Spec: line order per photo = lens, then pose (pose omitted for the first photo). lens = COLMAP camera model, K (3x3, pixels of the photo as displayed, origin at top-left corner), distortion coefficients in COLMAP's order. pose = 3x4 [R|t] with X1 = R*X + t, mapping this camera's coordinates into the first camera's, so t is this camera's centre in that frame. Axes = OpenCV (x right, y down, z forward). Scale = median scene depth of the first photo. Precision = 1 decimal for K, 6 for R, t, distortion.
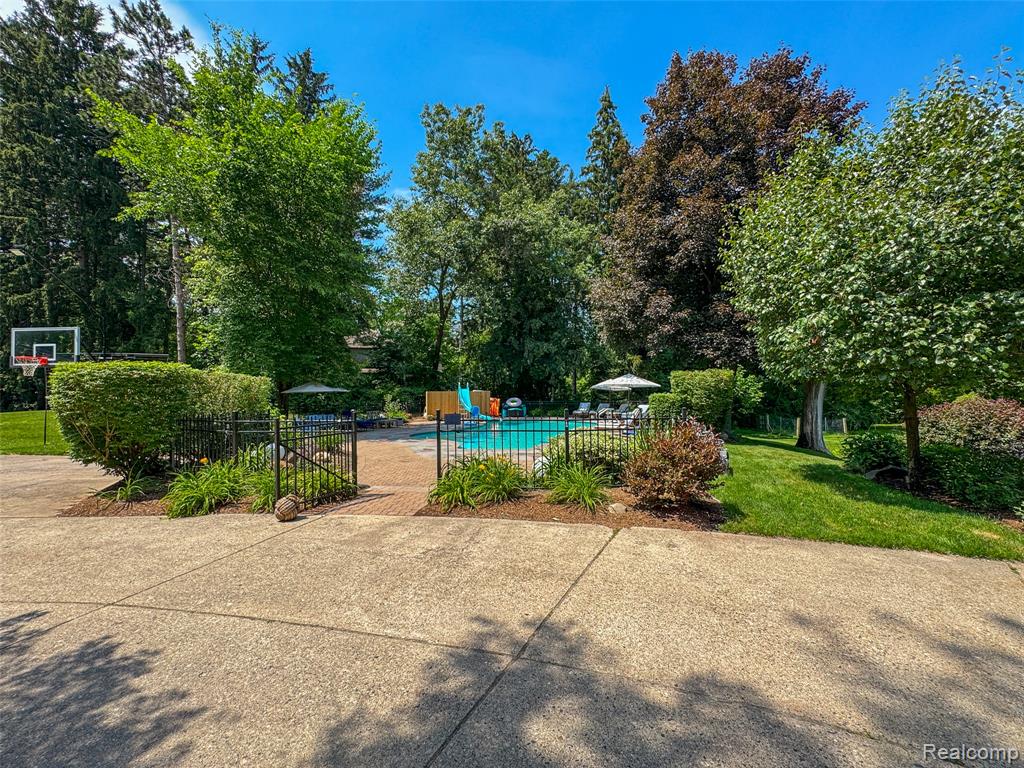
lens RADIAL K [[414.6, 0, 511.9], [0, 414.6, 386.0], [0, 0, 1]] dist [0.001396, 0.000043]
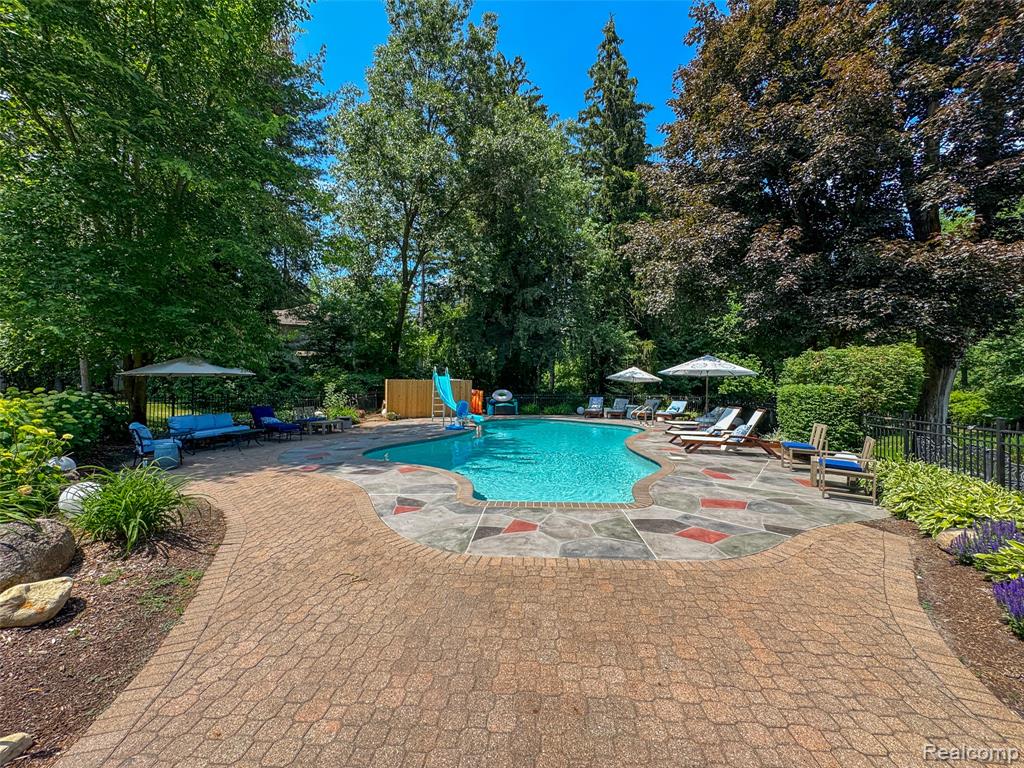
lens RADIAL K [[414.6, 0, 512.5], [0, 414.6, 386.1], [0, 0, 1]] dist [0.001396, 0.000043]
pose [[0.993614, 0.013394, 0.112033, -0.062639], [-0.015307, 0.999751, 0.016230, 0.009024], [-0.111788, -0.017841, 0.993572, 0.239448]]
